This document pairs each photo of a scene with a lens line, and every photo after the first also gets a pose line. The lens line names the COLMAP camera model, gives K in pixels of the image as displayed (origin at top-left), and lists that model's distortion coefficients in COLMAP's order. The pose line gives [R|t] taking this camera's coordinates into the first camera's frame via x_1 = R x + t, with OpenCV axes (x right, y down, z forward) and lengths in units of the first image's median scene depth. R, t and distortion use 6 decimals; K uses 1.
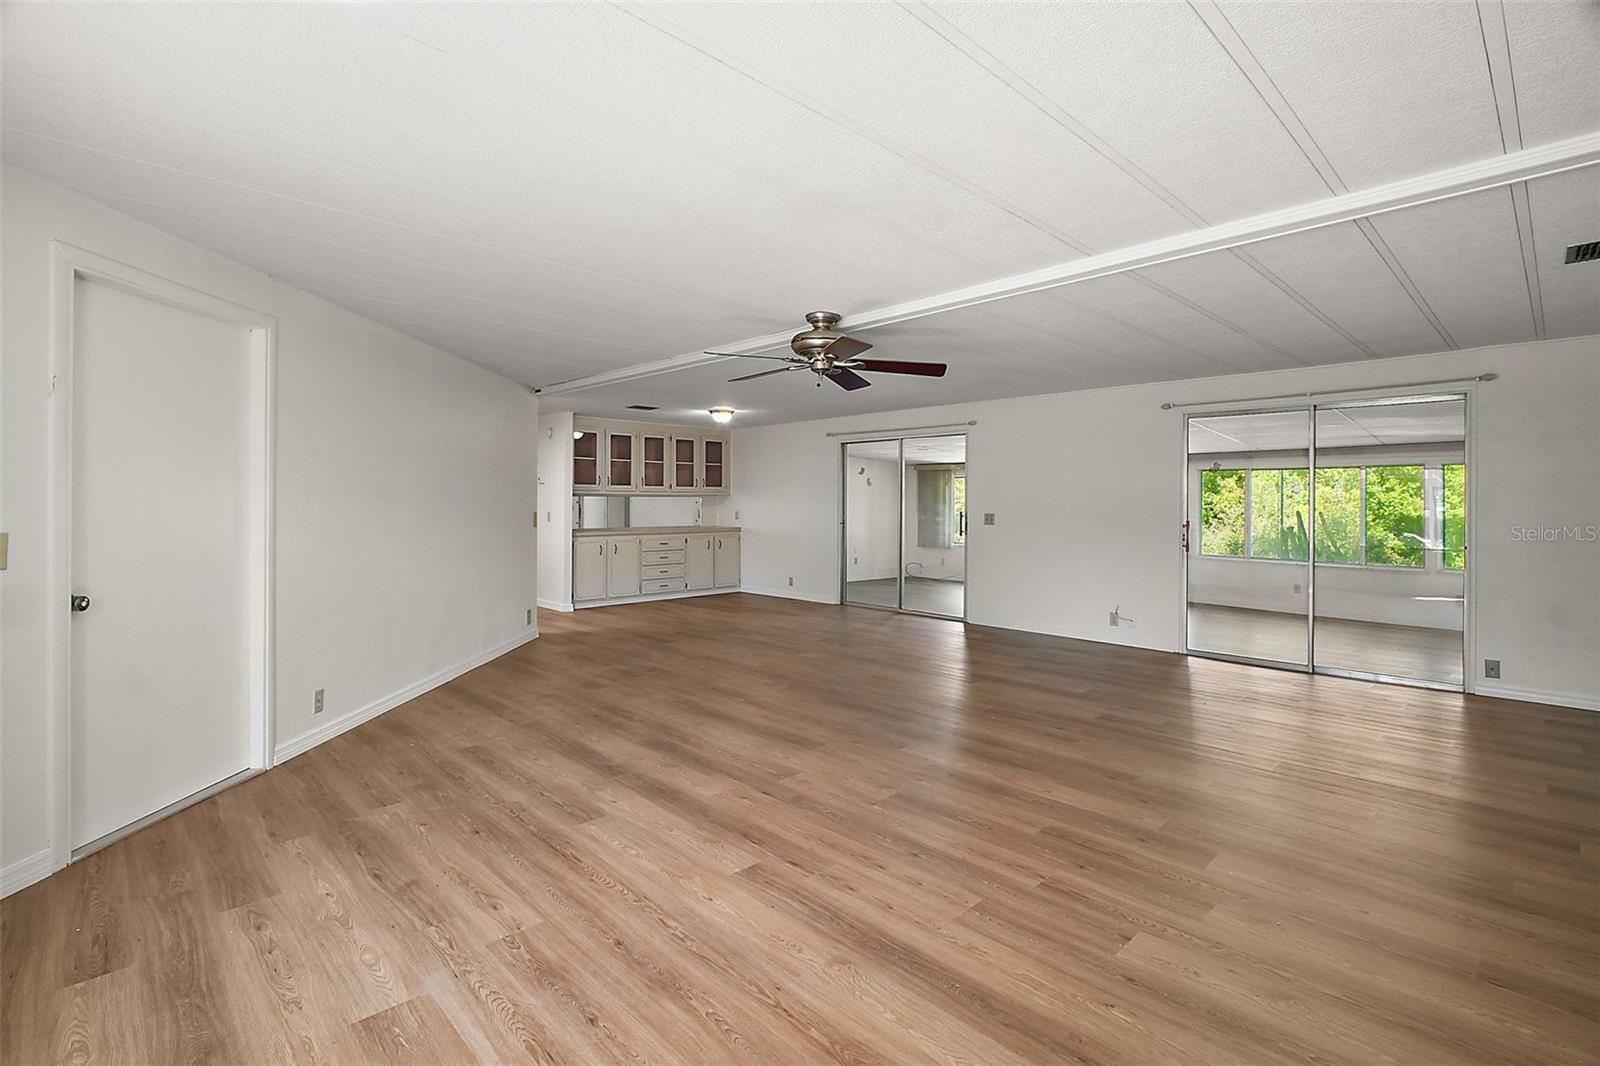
lens RADIAL K [[756.3, 0, 772.0], [0, 756.3, 517.0], [0, 0, 1]] dist [0.001467, -0.006427]
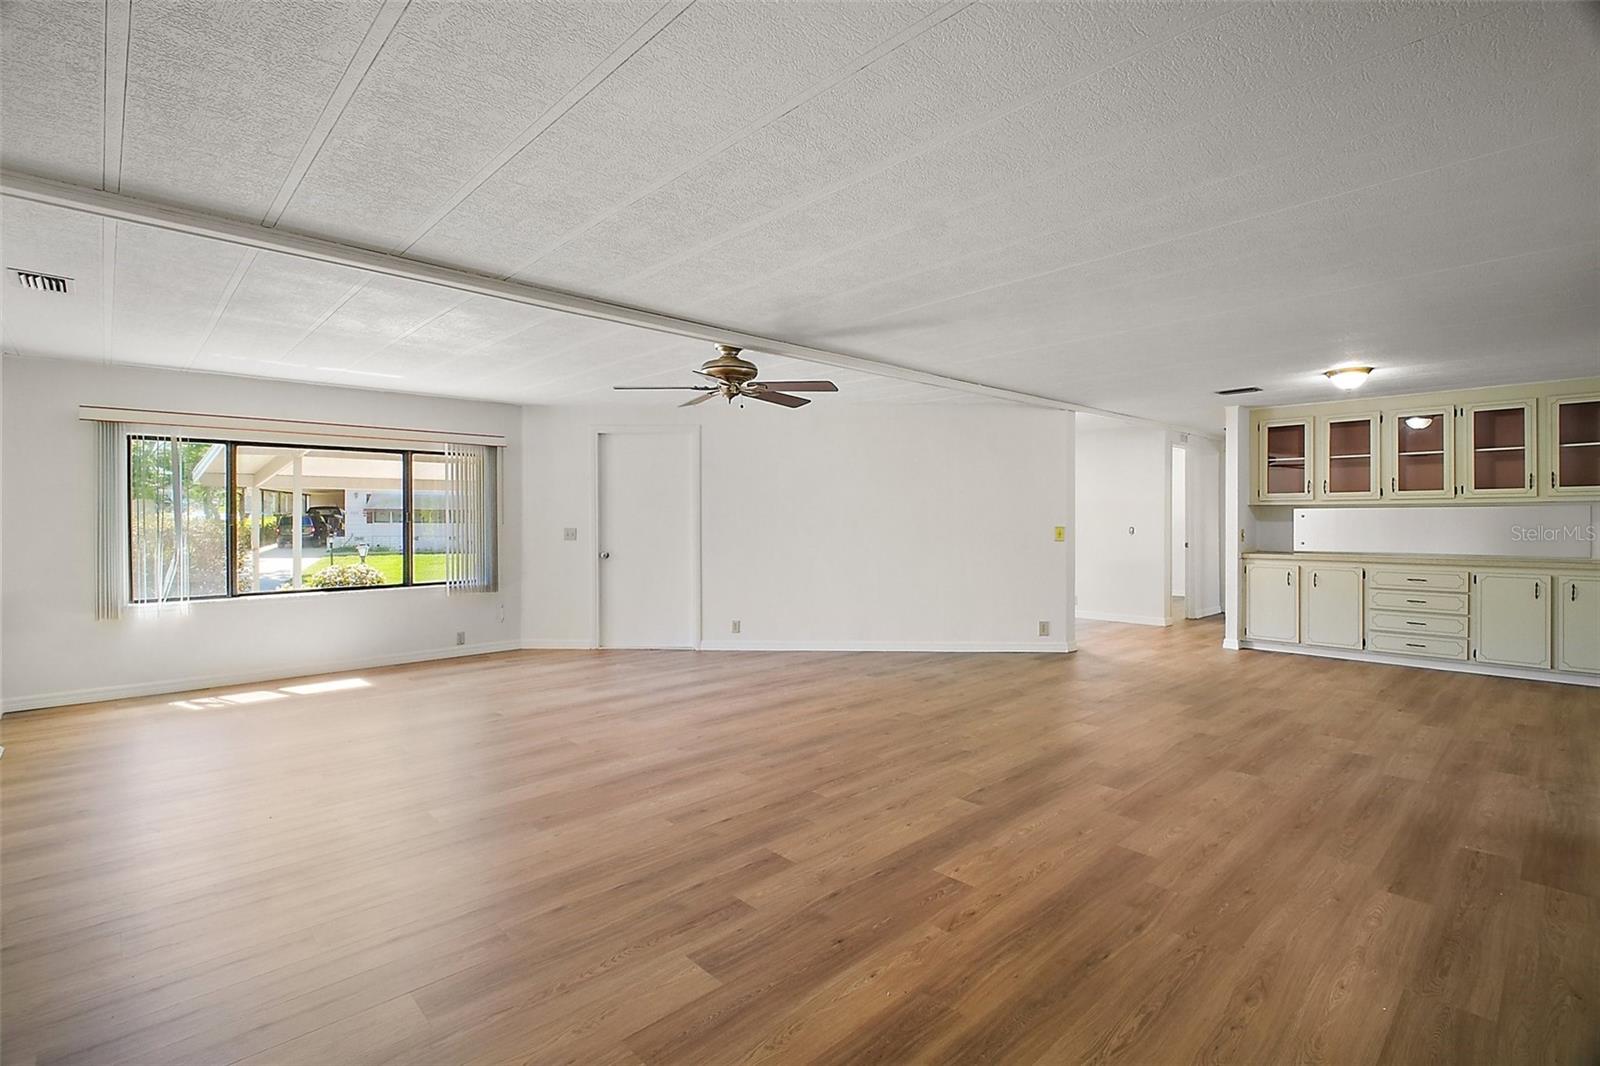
lens RADIAL K [[729.8, 0, 778.4], [0, 729.8, 515.9], [0, 0, 1]] dist [0.000020, -0.000224]
pose [[-0.003942, -0.006598, -0.999970, 0.486293], [-0.017762, 0.999821, -0.006527, -0.005345], [0.999834, 0.017736, -0.004058, 0.467921]]
